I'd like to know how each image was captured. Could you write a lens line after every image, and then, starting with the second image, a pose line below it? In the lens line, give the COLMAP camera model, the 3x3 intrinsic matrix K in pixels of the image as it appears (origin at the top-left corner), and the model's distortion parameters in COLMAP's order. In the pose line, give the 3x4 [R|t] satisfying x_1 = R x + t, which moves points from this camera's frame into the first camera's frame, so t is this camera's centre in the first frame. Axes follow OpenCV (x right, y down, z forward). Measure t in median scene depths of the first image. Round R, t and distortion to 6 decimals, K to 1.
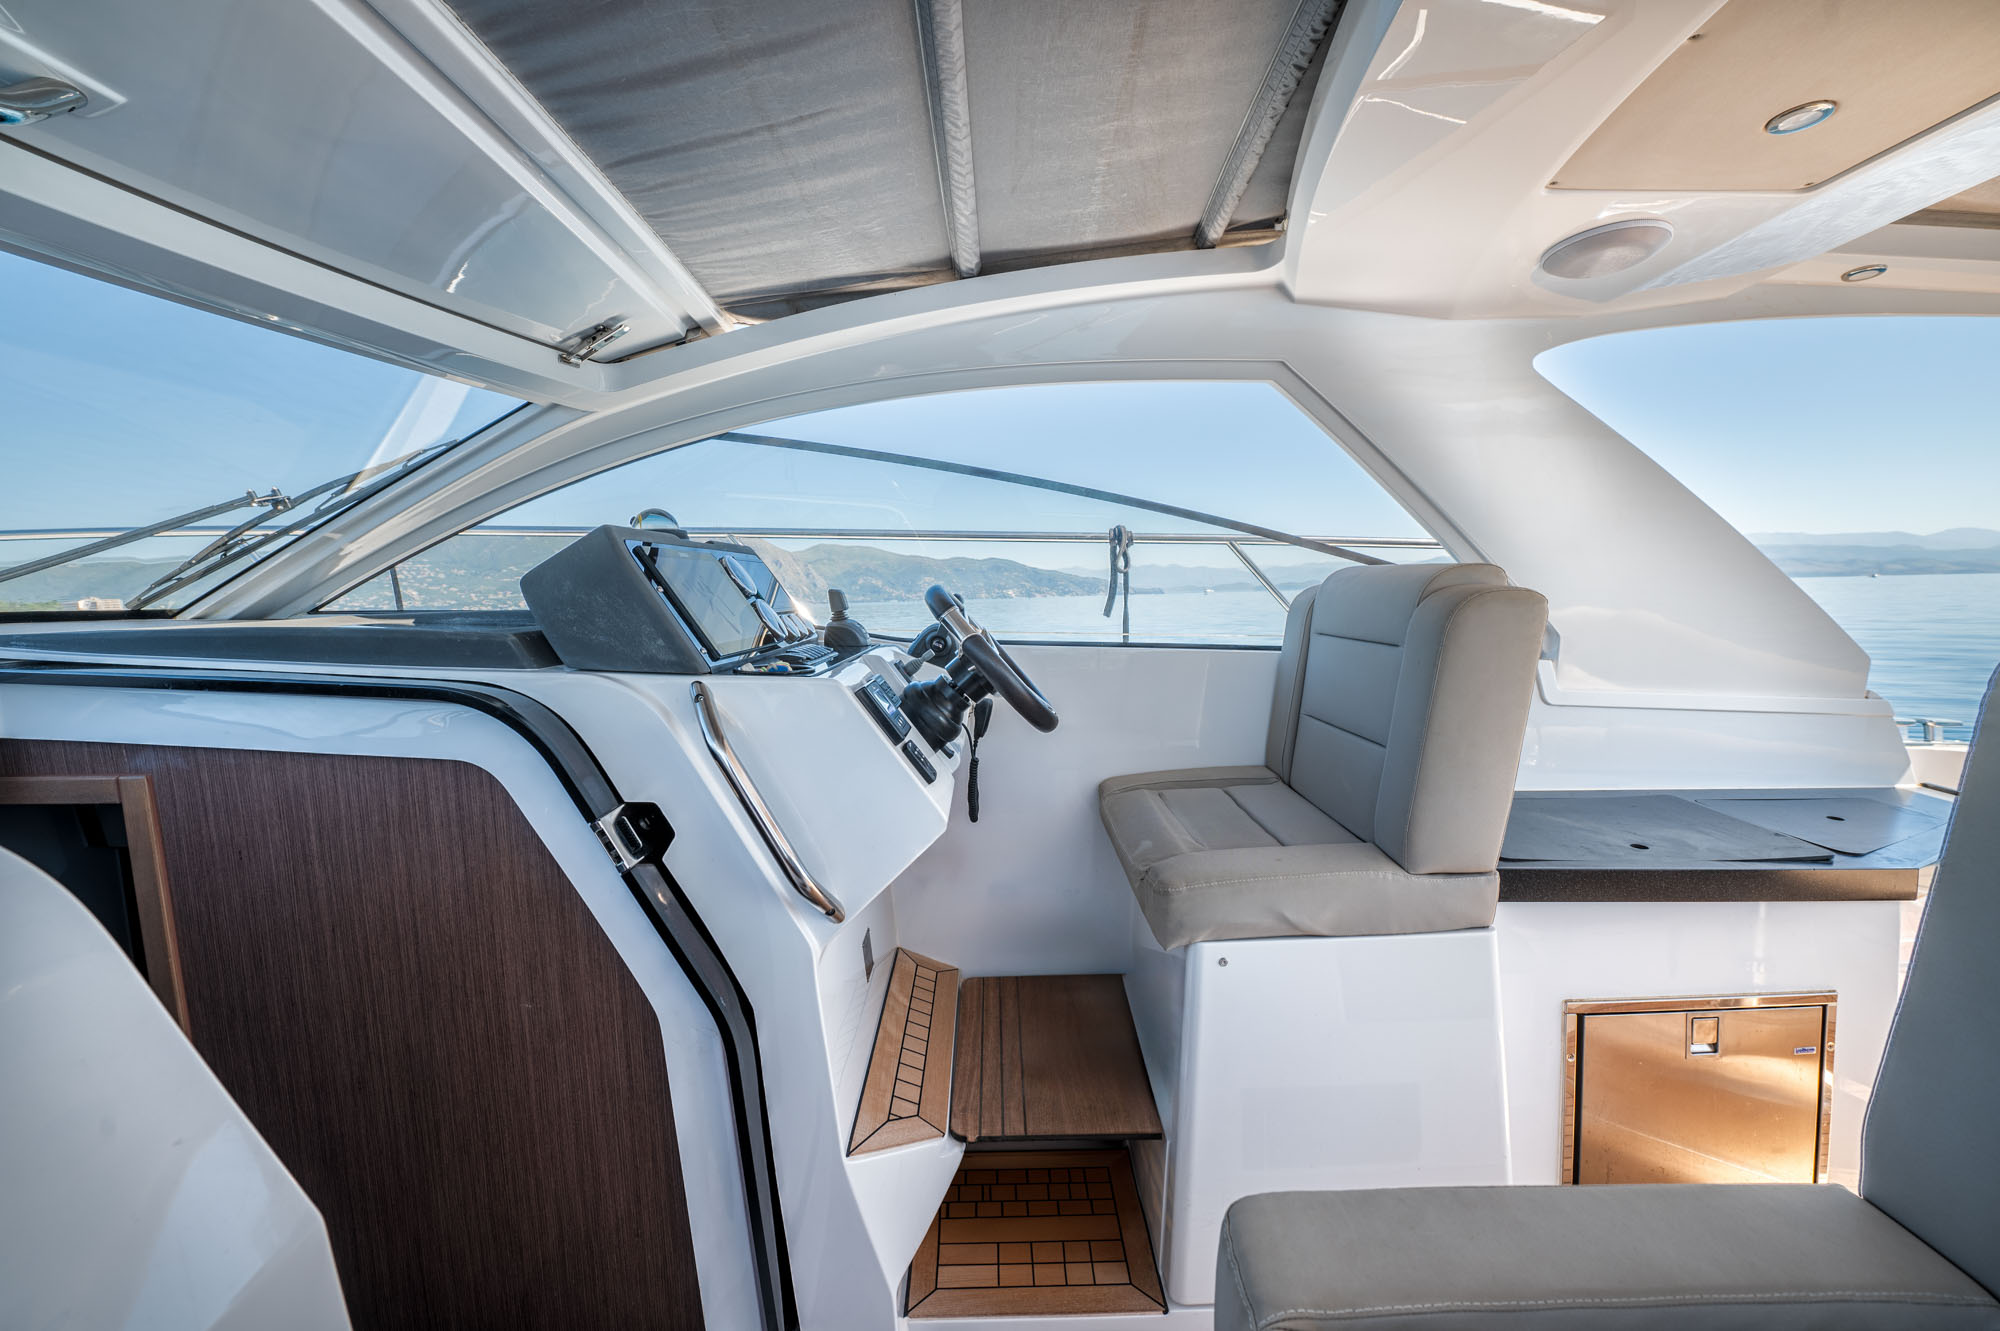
lens RADIAL K [[808.1, 0, 1005.7], [0, 808.1, 664.1], [0, 0, 1]] dist [0.000516, 0.000088]
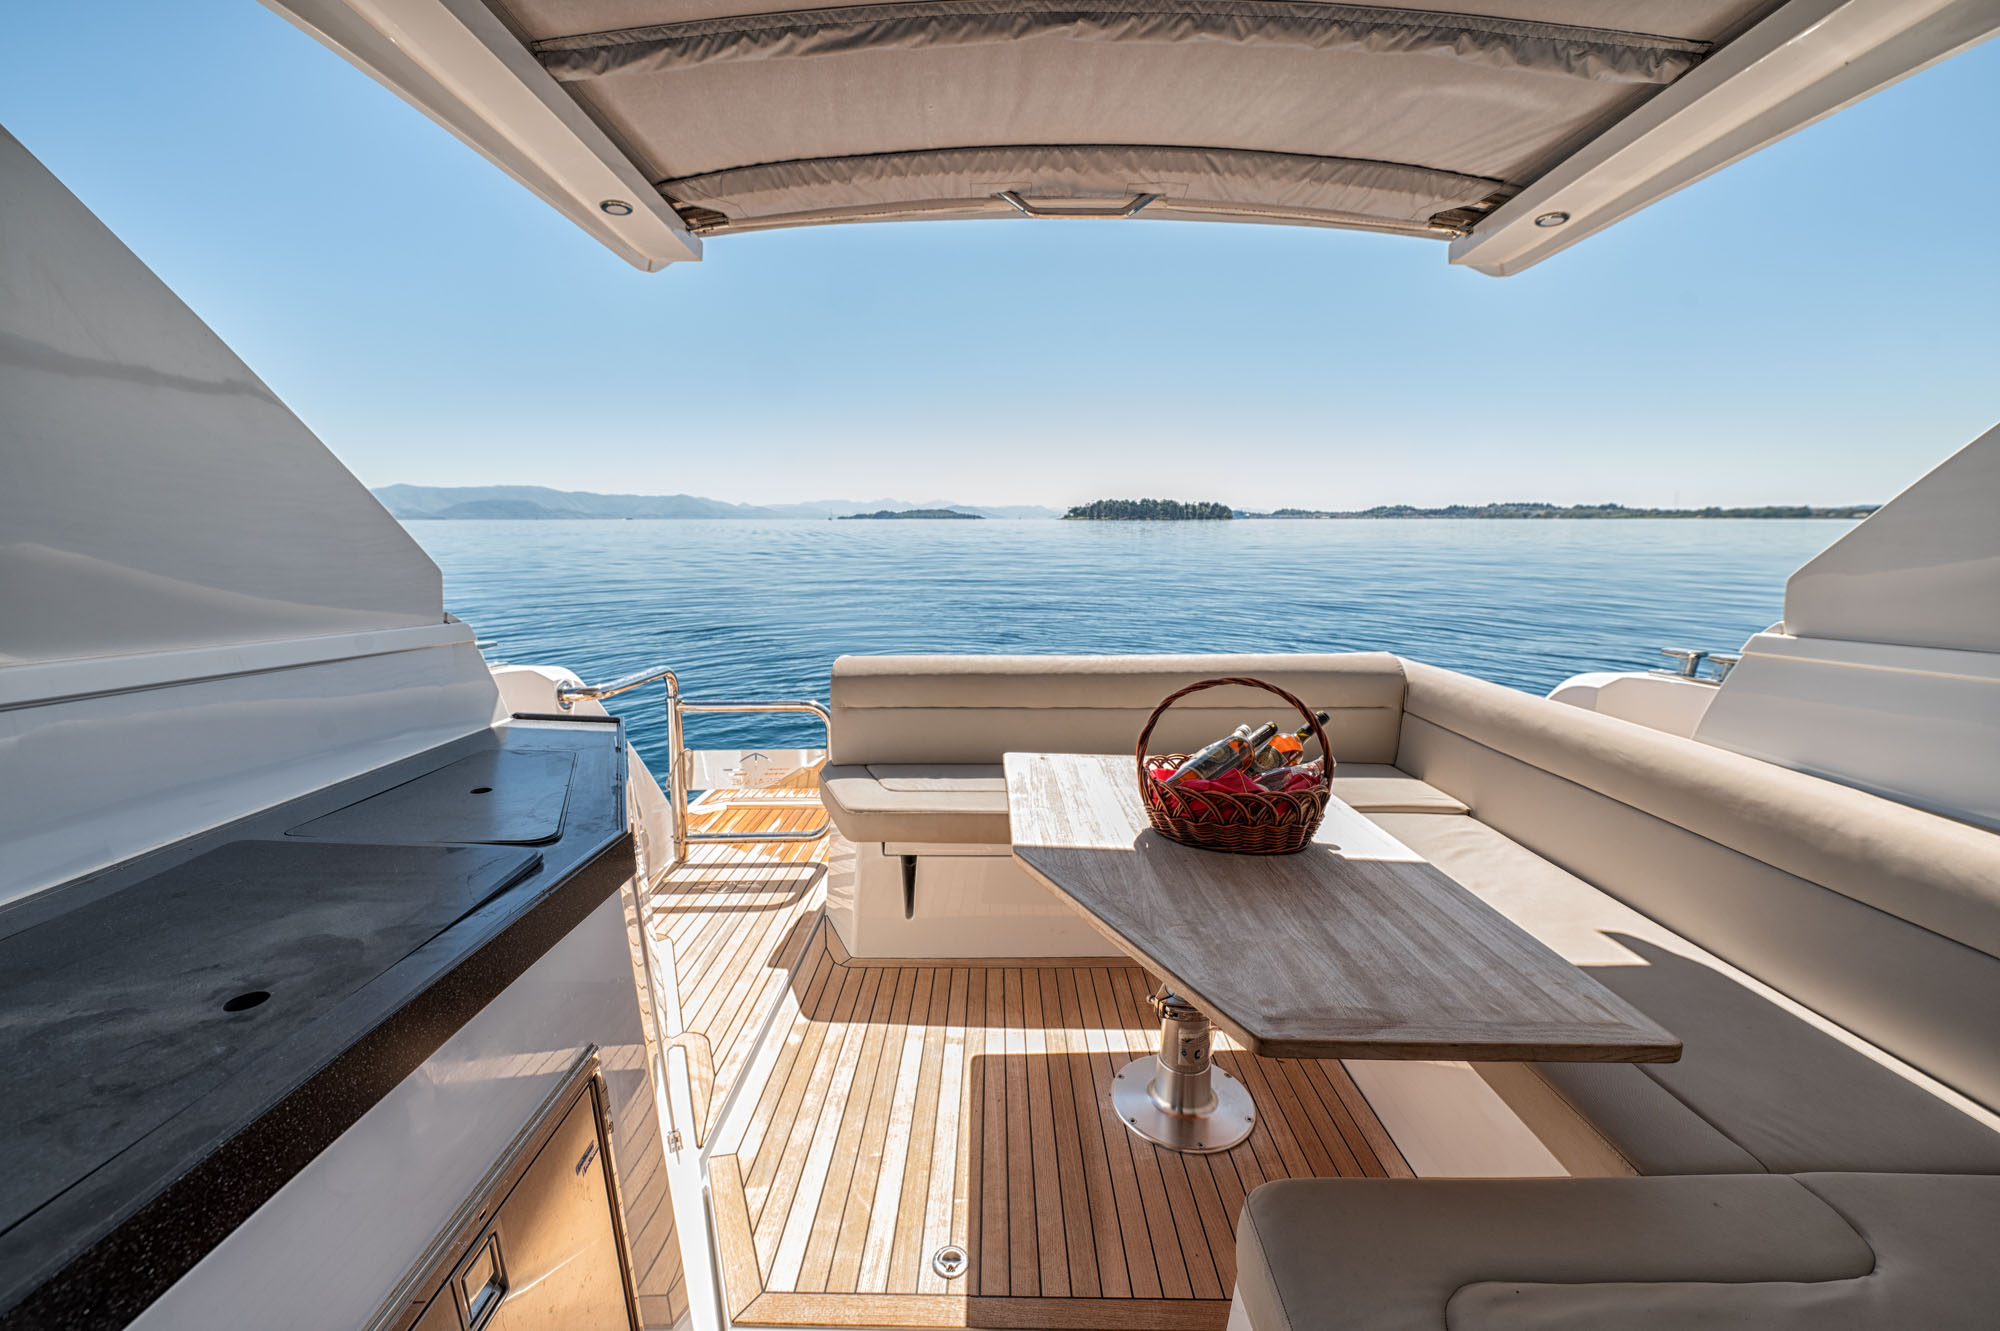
lens RADIAL K [[808.1, 0, 997.7], [0, 808.1, 662.9], [0, 0, 1]] dist [0.000516, 0.000088]
pose [[0.015050, -0.148814, 0.988751, 0.368880], [0.093988, 0.984695, 0.146773, 0.021301], [-0.995460, 0.090722, 0.028807, 0.540765]]
